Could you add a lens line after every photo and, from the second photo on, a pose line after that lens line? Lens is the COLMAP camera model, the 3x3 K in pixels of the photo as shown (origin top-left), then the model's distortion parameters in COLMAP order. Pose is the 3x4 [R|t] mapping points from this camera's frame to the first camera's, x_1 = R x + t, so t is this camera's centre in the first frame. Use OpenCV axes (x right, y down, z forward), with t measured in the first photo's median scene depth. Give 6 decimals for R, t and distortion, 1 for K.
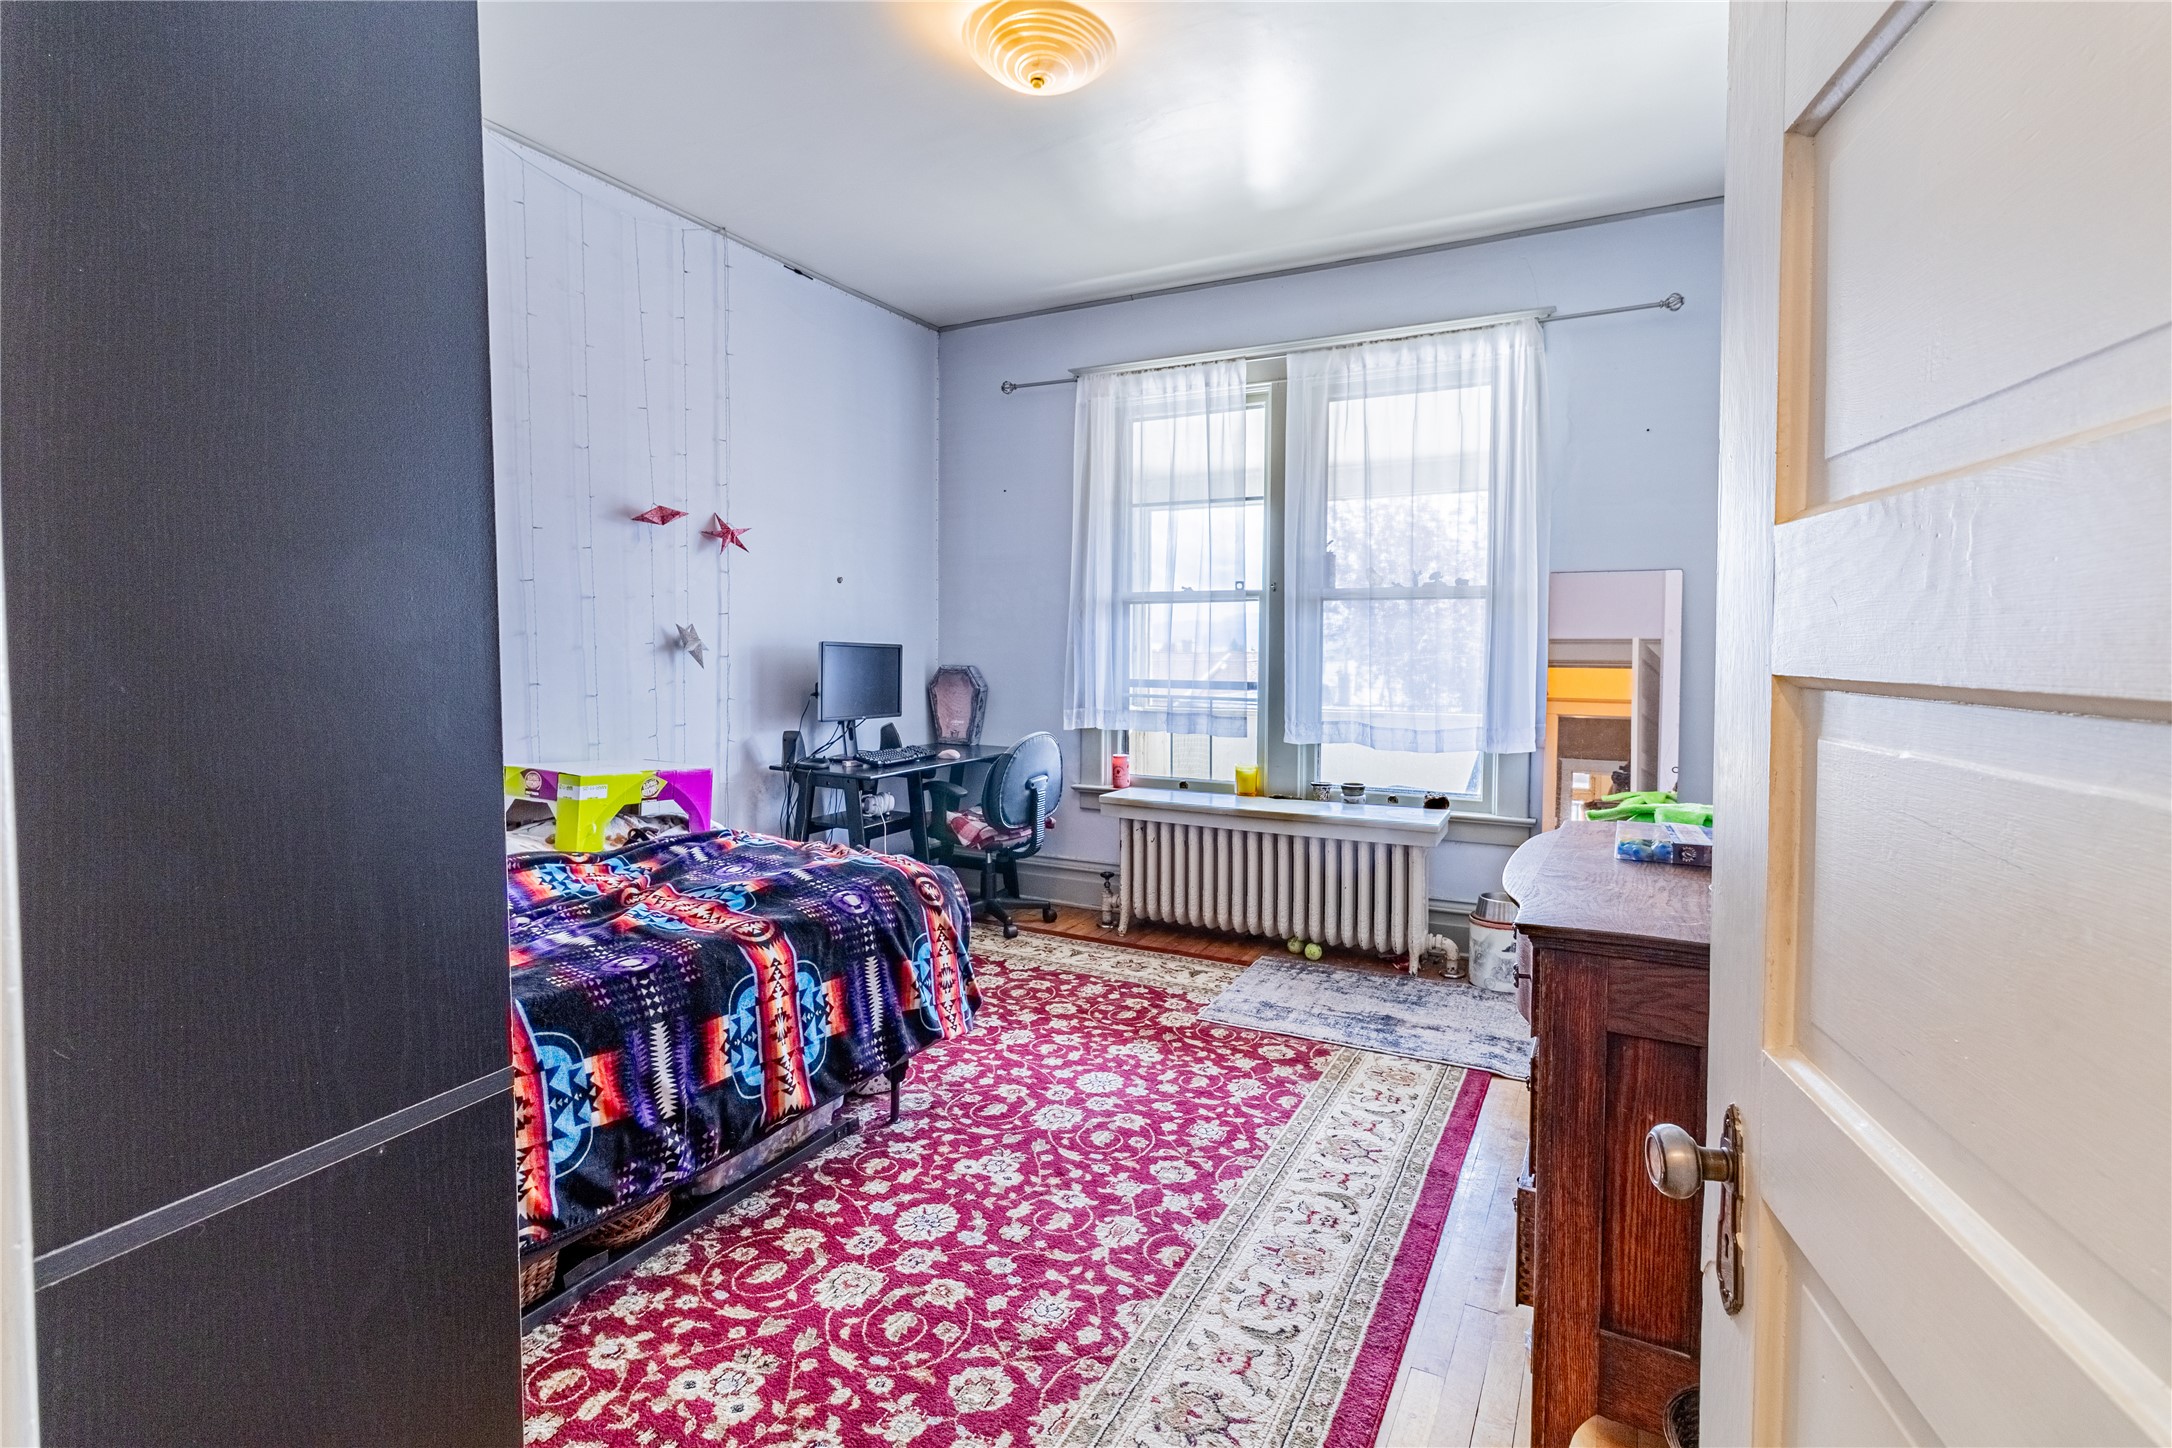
lens RADIAL K [[1075.8, 0, 1095.0], [0, 1075.8, 691.0], [0, 0, 1]] dist [0.044885, -0.000511]
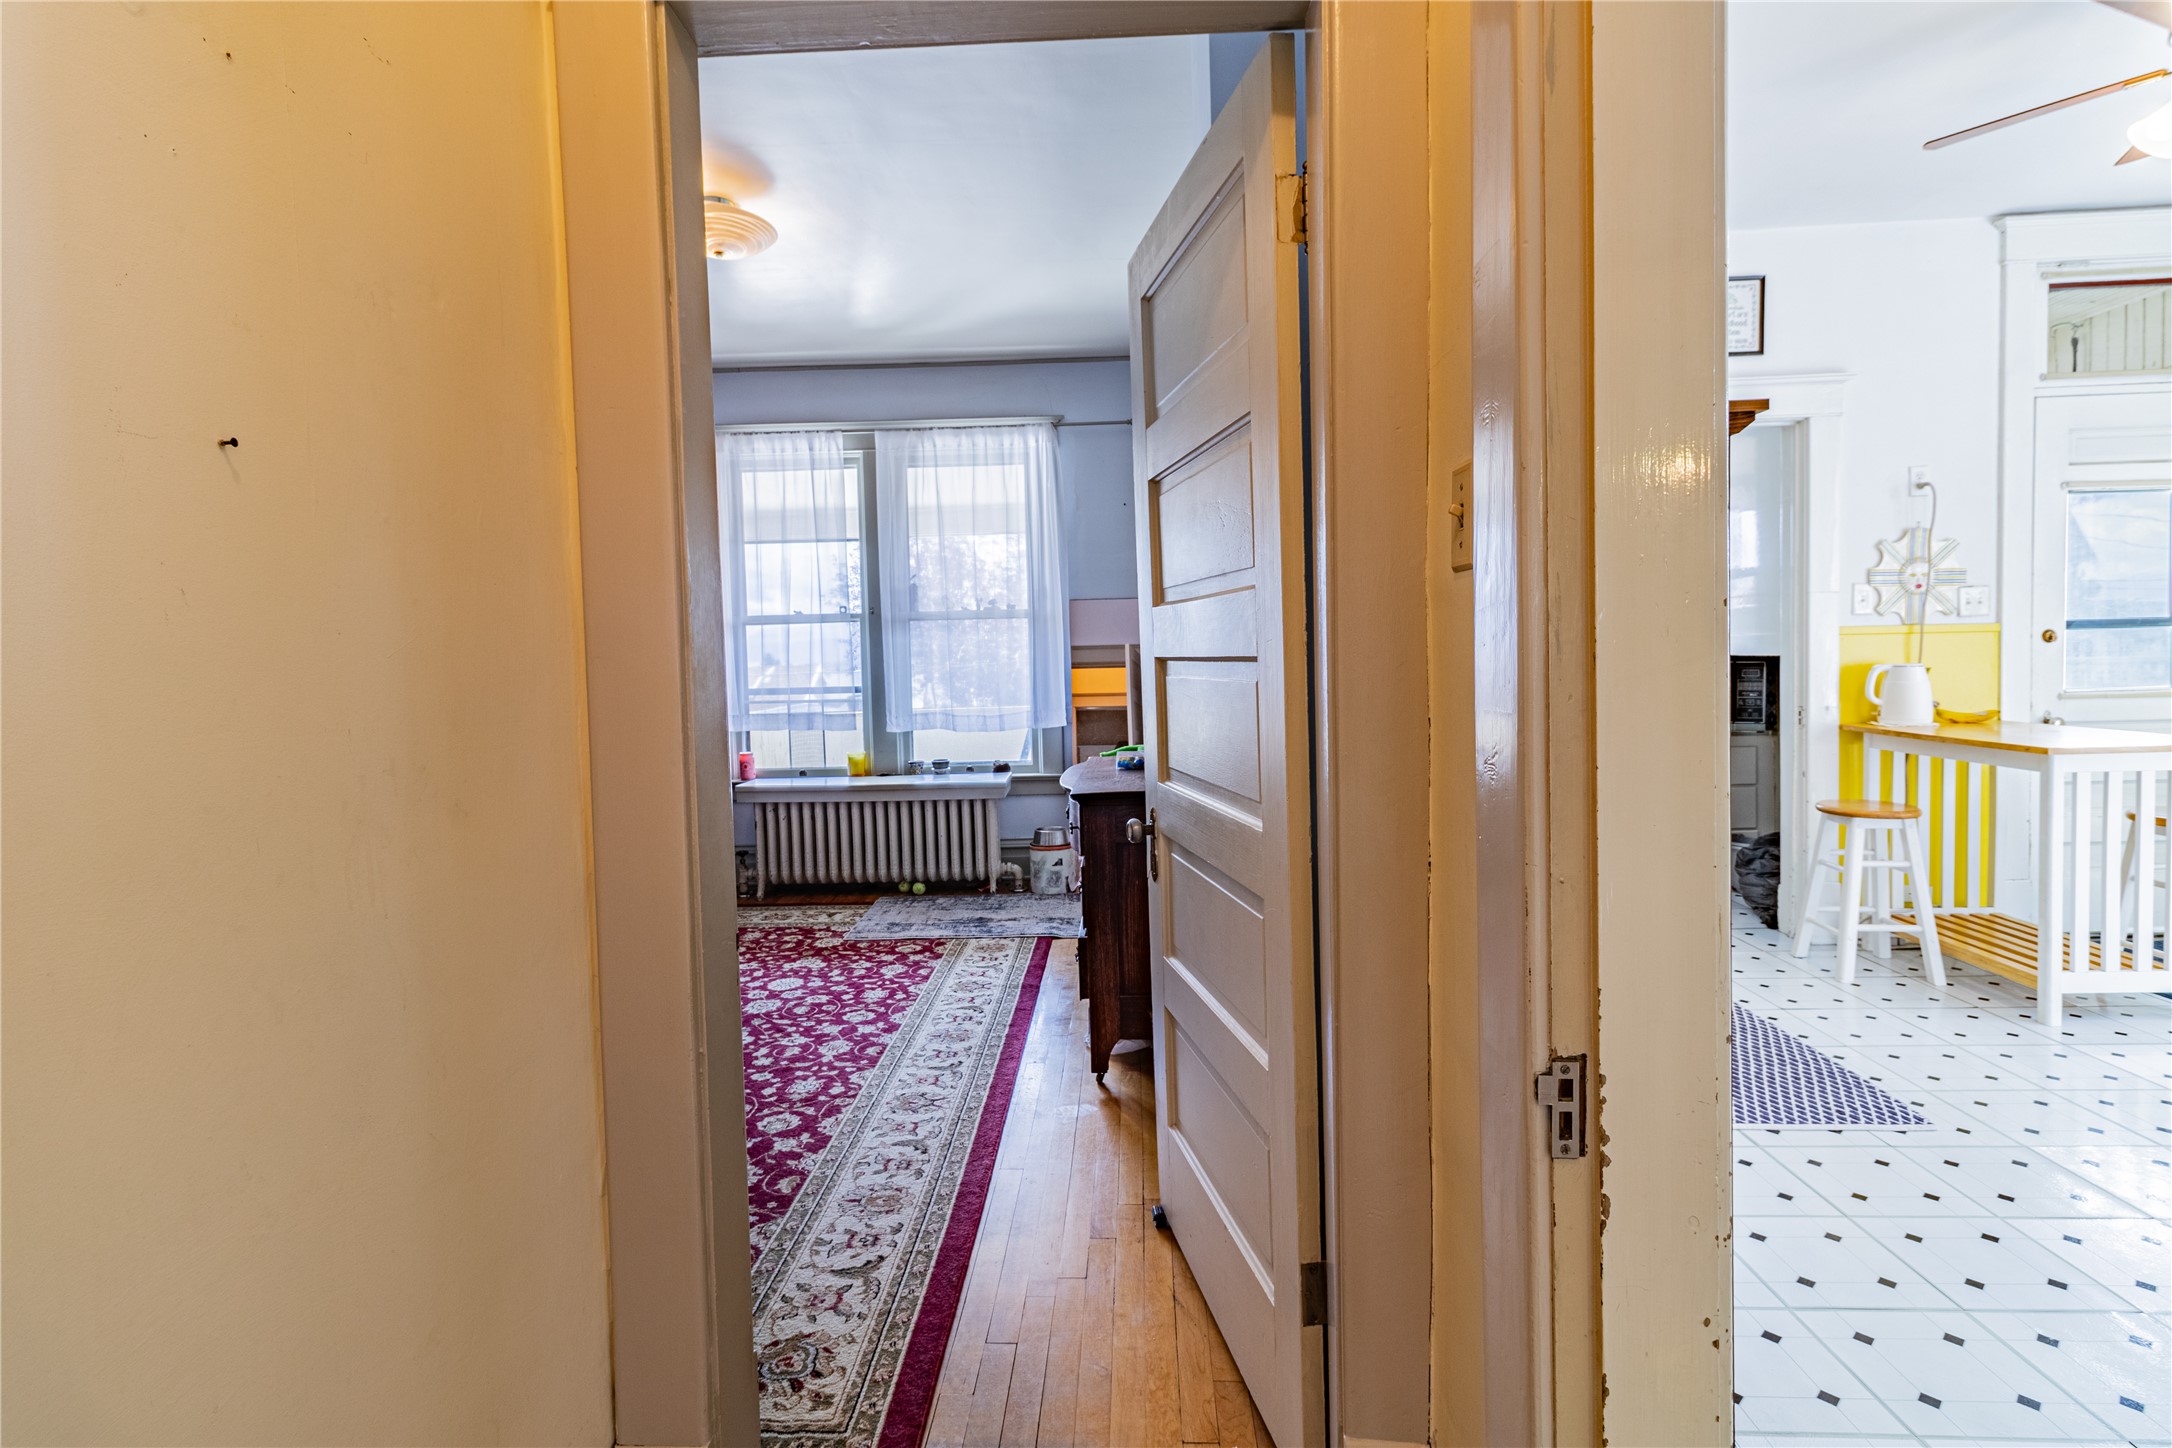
lens RADIAL K [[1059.2, 0, 1081.2], [0, 1059.2, 696.8], [0, 0, 1]] dist [0.001185, 0.000057]
pose [[0.914255, -0.040467, 0.403114, -0.127397], [0.040529, 0.999143, 0.008381, 0.003872], [-0.403107, 0.008675, 0.915112, -0.264717]]
